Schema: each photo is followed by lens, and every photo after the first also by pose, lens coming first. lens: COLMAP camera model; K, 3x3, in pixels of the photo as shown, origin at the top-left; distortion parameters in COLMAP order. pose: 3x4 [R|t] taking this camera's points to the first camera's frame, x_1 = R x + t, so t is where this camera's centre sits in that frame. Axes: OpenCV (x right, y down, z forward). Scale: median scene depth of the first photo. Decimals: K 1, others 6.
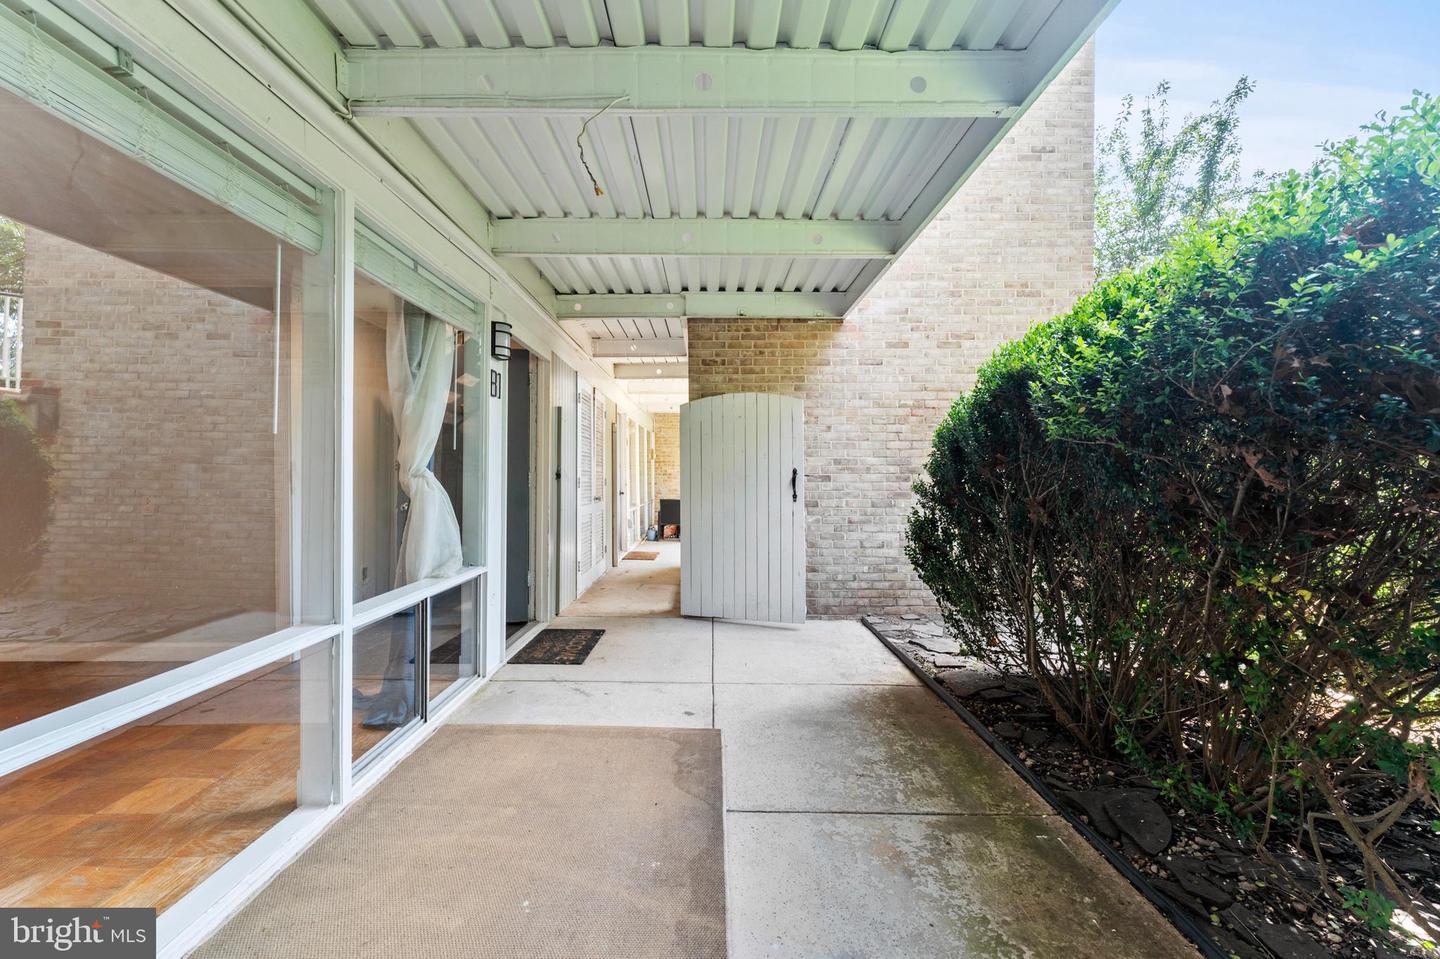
lens RADIAL K [[591.2, 0, 716.4], [0, 591.2, 475.7], [0, 0, 1]] dist [0.004515, 0.000671]
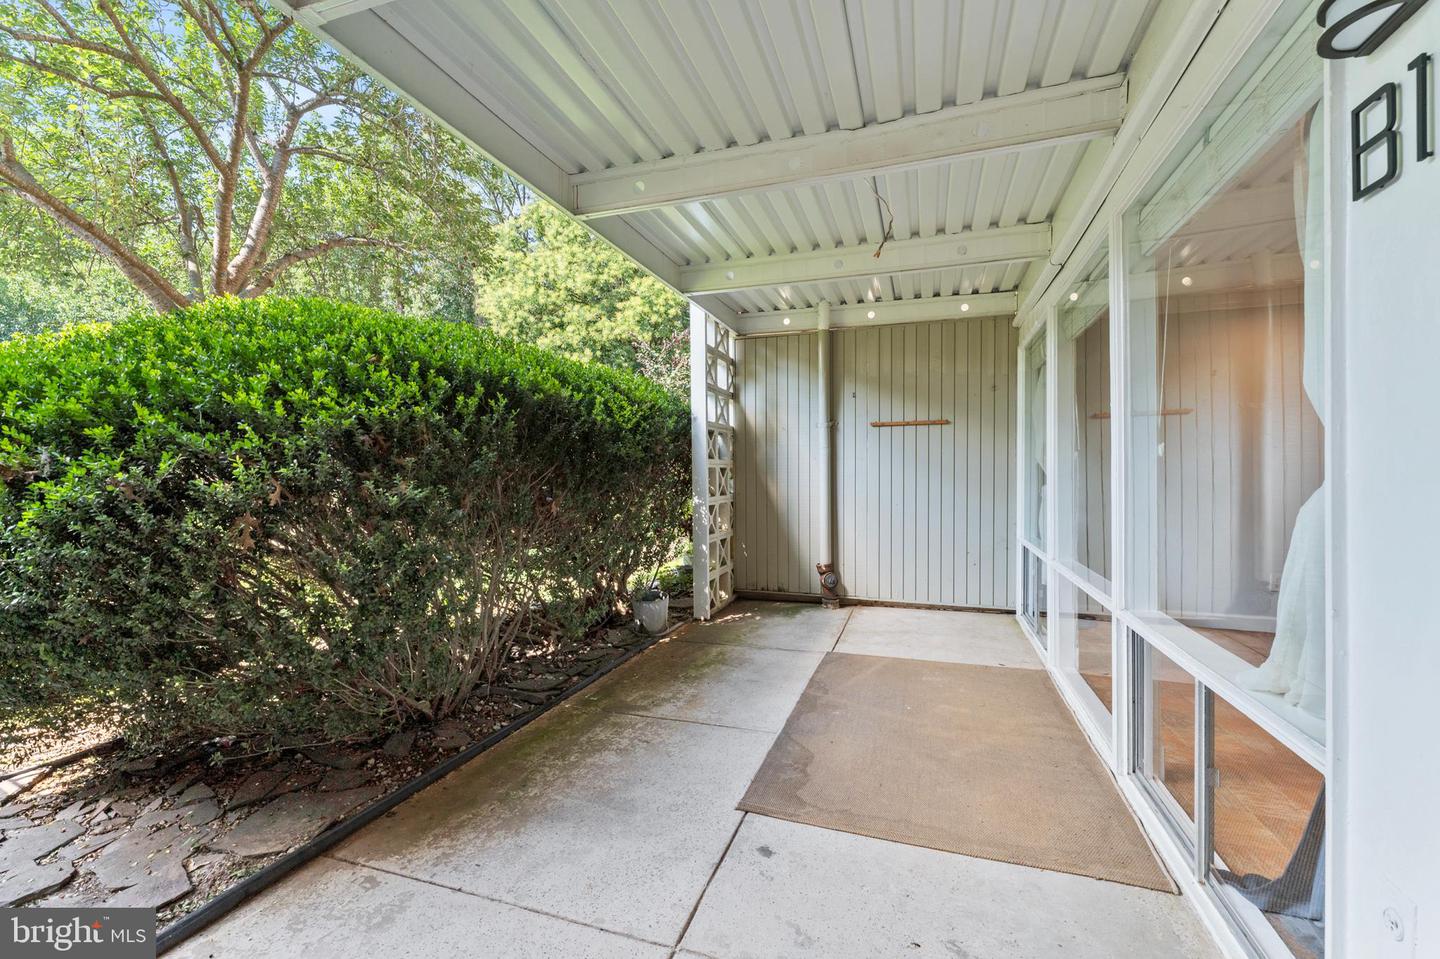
lens RADIAL K [[591.2, 0, 723.4], [0, 591.2, 475.6], [0, 0, 1]] dist [0.004515, 0.000671]
pose [[-0.944261, -0.000511, 0.329196, -0.289842], [-0.000558, 1.000000, -0.000049, 0.000989], [-0.329196, -0.000230, -0.944262, 2.209725]]
